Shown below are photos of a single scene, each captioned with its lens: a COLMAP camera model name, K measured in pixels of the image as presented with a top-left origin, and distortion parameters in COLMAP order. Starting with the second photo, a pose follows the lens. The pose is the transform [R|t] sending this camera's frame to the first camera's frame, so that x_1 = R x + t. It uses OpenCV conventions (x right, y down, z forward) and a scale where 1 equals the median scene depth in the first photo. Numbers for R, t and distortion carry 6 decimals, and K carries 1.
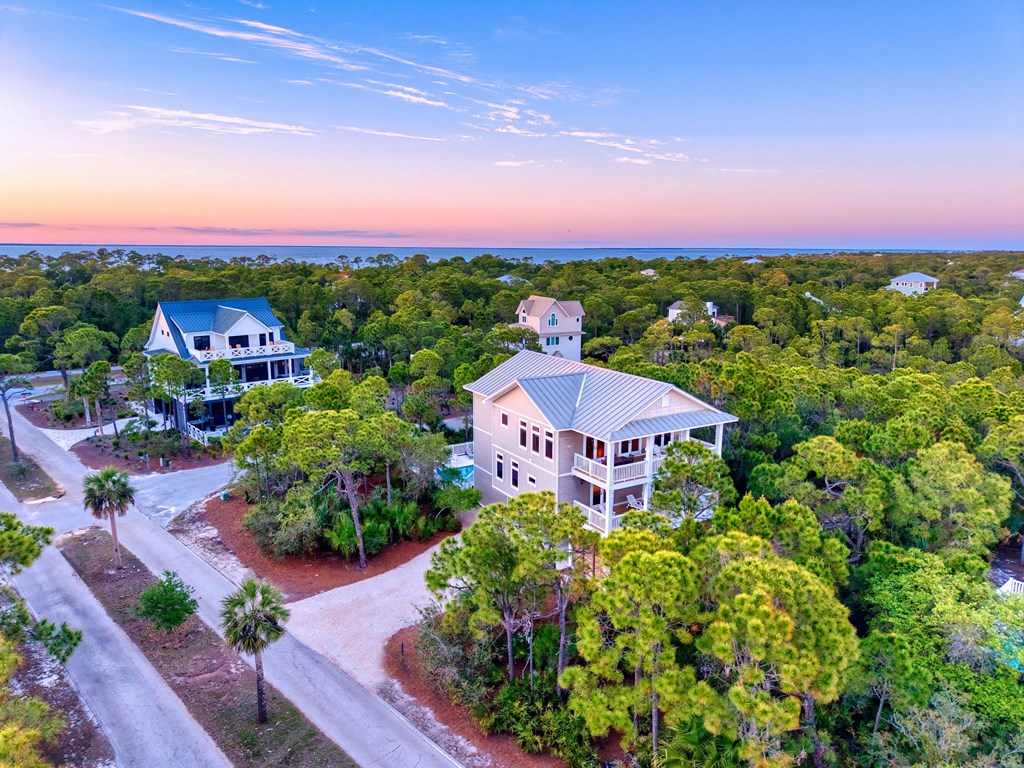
lens RADIAL K [[693.4, 0, 515.2], [0, 693.4, 386.3], [0, 0, 1]] dist [0.021085, -0.028685]
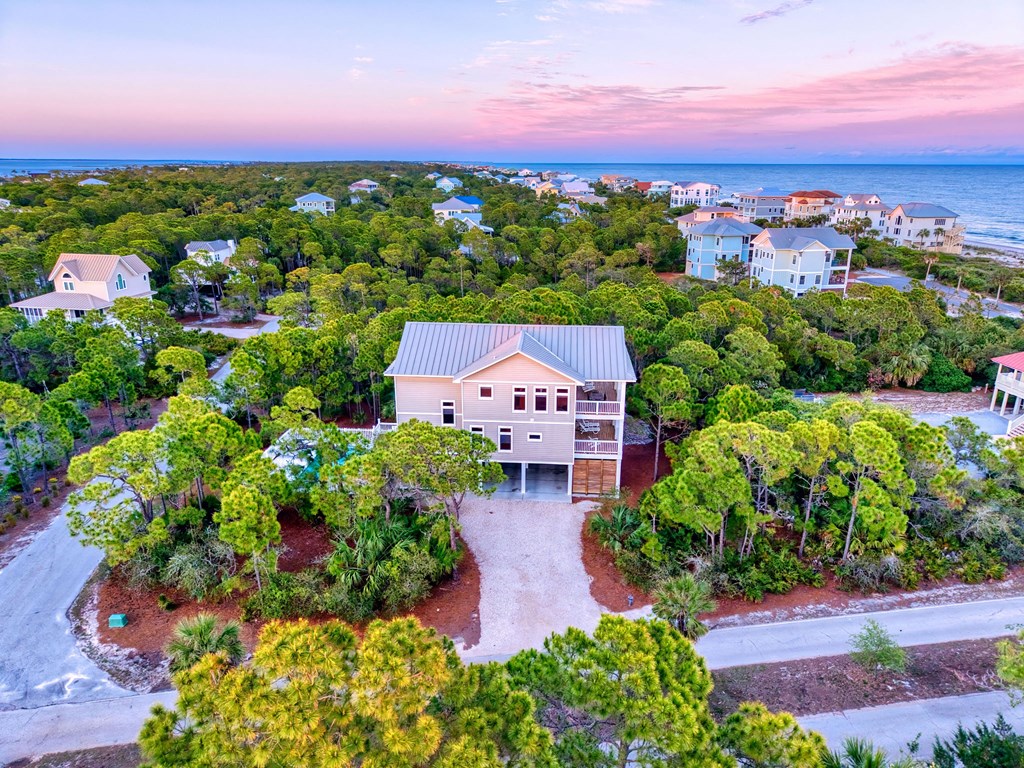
lens RADIAL K [[679.0, 0, 517.2], [0, 679.0, 395.7], [0, 0, 1]] dist [0.036965, -0.004619]
pose [[0.572928, -0.267576, 0.774698, -0.798868], [0.161184, 0.963534, 0.213594, -0.160102], [-0.803600, 0.002495, 0.595164, 0.380495]]
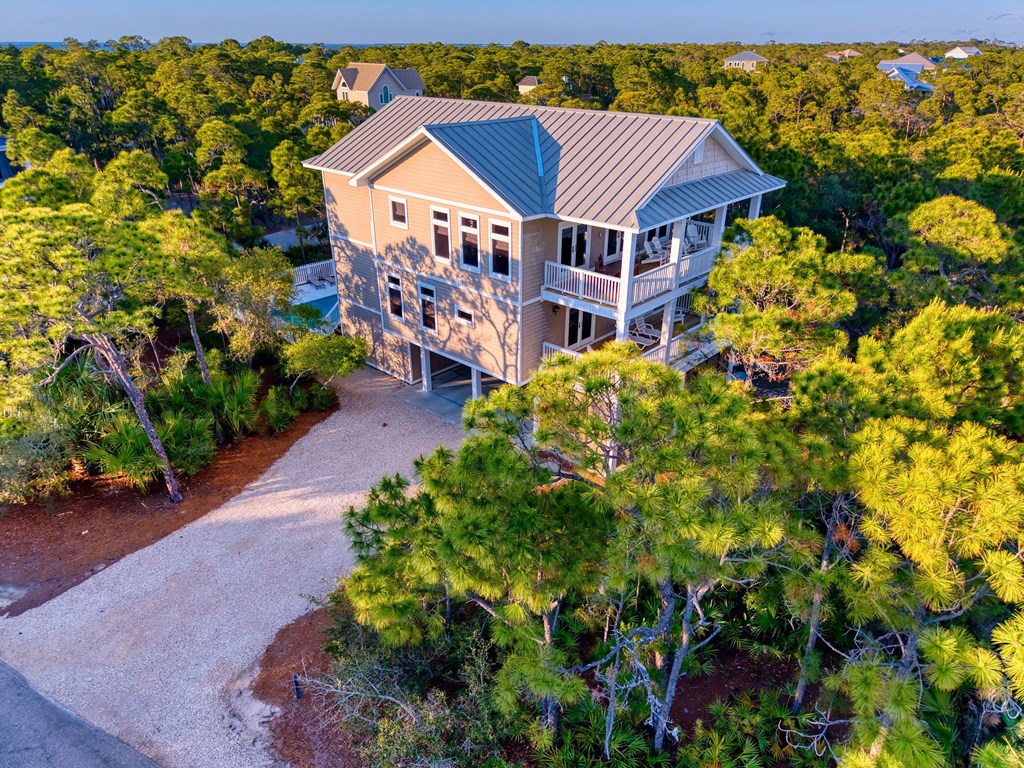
lens RADIAL K [[676.2, 0, 515.1], [0, 676.2, 402.4], [0, 0, 1]] dist [0.013724, -0.000710]
pose [[0.960421, -0.128585, 0.247096, -0.083298], [0.054020, 0.956216, 0.287634, 0.044125], [-0.273263, -0.262901, 0.925316, 0.443447]]
